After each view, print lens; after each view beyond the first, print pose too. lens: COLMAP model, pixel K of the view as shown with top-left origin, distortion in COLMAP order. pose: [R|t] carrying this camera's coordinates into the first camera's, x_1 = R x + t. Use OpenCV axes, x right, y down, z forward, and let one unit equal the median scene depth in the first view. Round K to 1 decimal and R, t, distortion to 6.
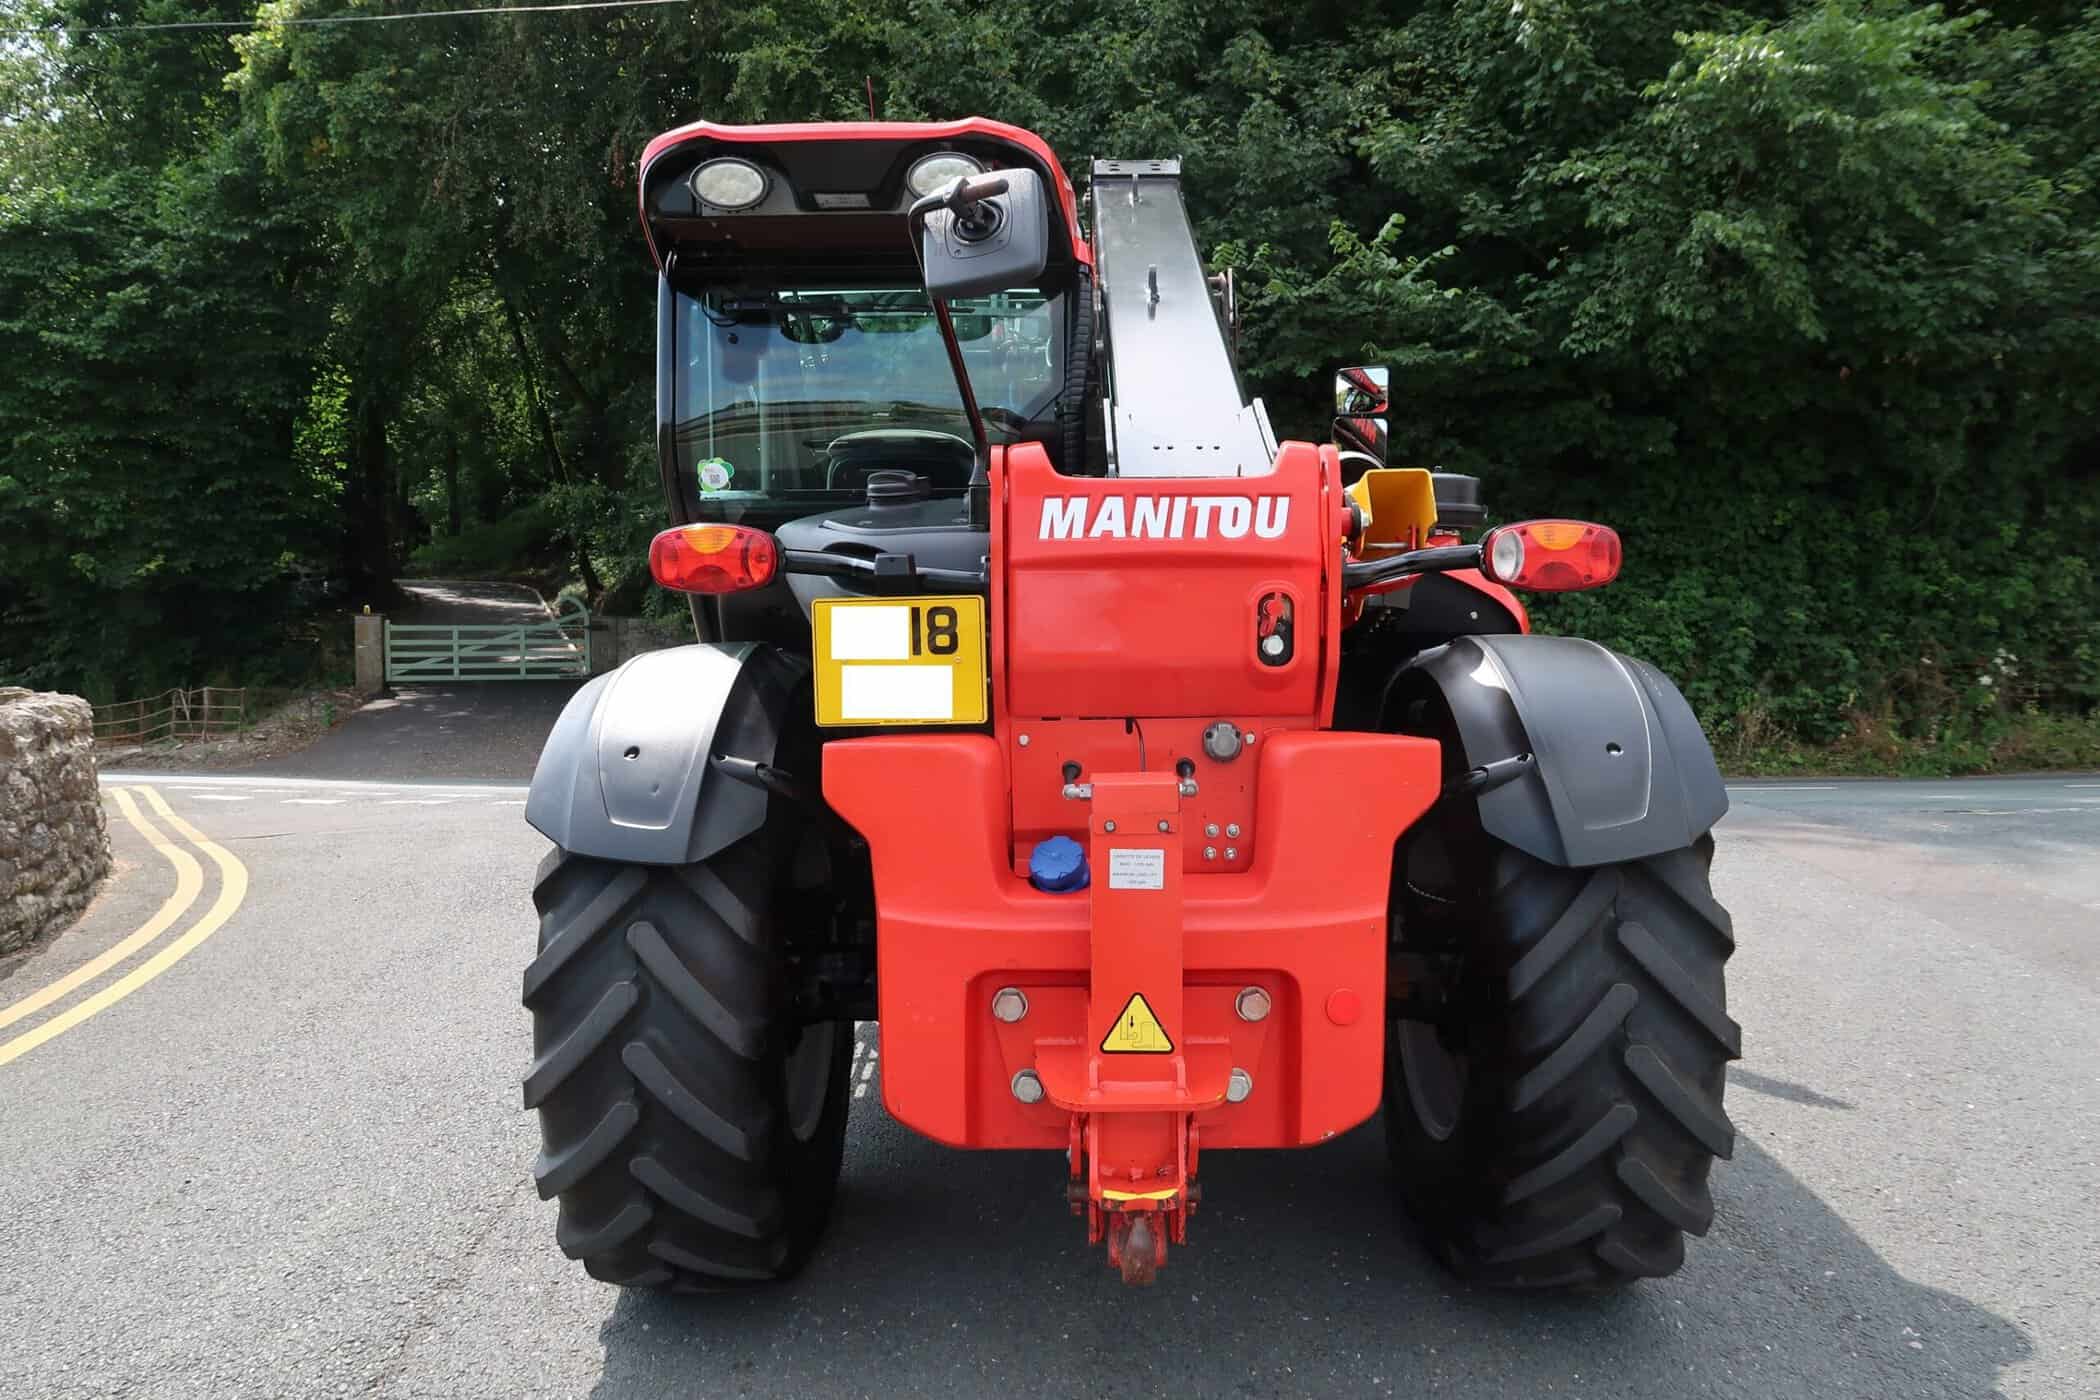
lens RADIAL K [[1438.0, 0, 1045.8], [0, 1438.0, 702.1], [0, 0, 1]] dist [-0.026956, 0.008556]
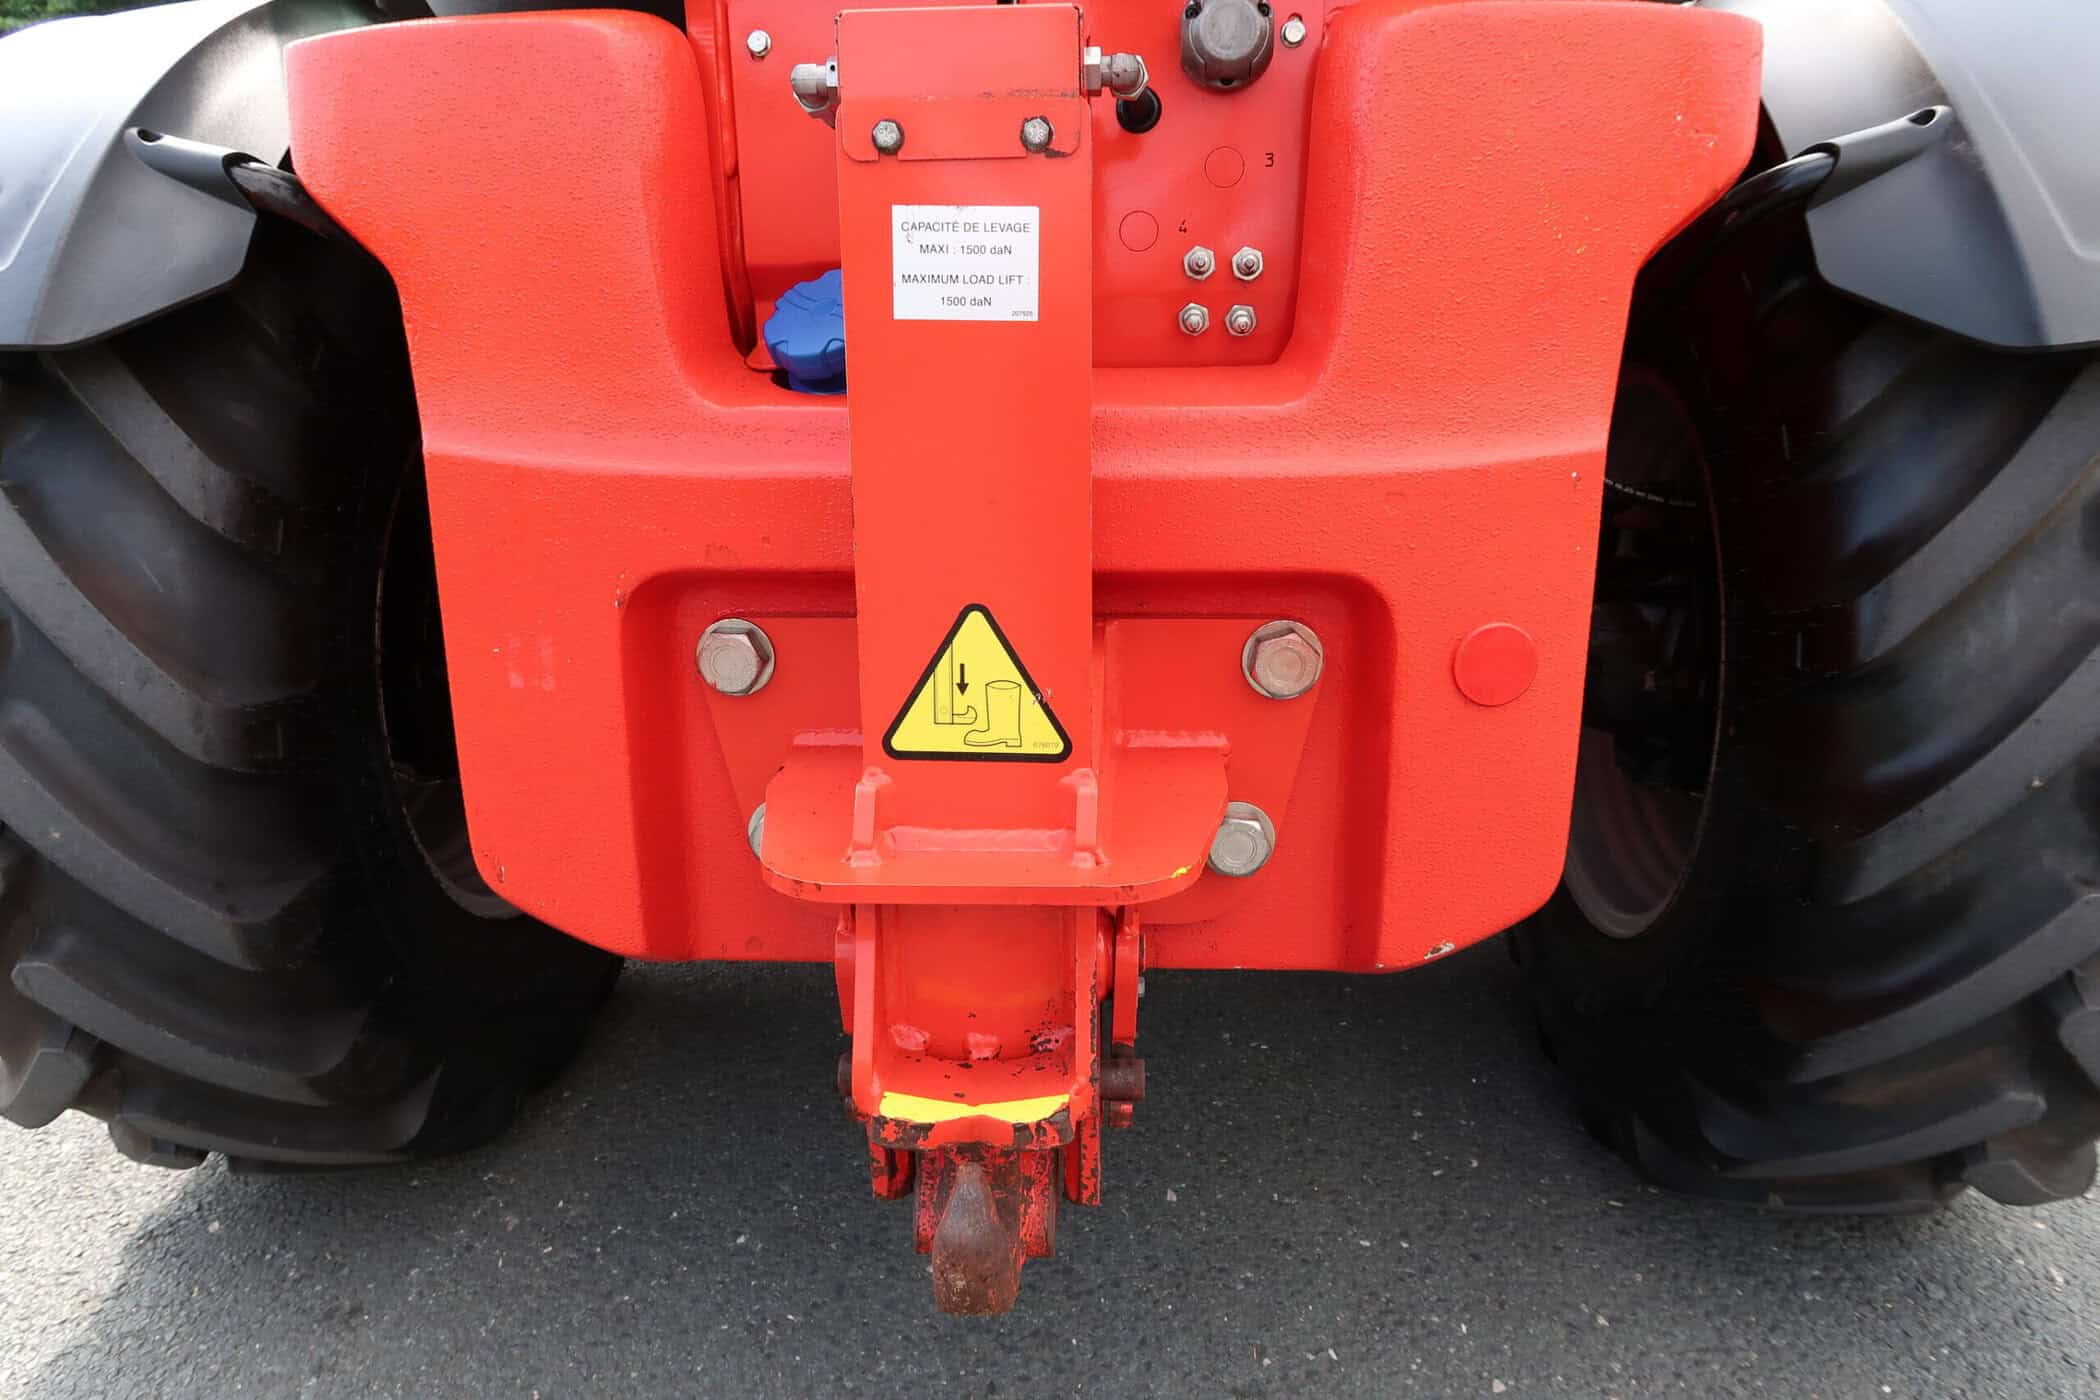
lens RADIAL K [[1438.0, 0, 1053.8], [0, 1438.0, 699.8], [0, 0, 1]] dist [-0.026956, 0.008556]
pose [[0.999373, 0.010433, -0.033841, 0.089817], [-0.004378, 0.984682, 0.174308, 0.146526], [0.035141, -0.174050, 0.984110, 0.564598]]
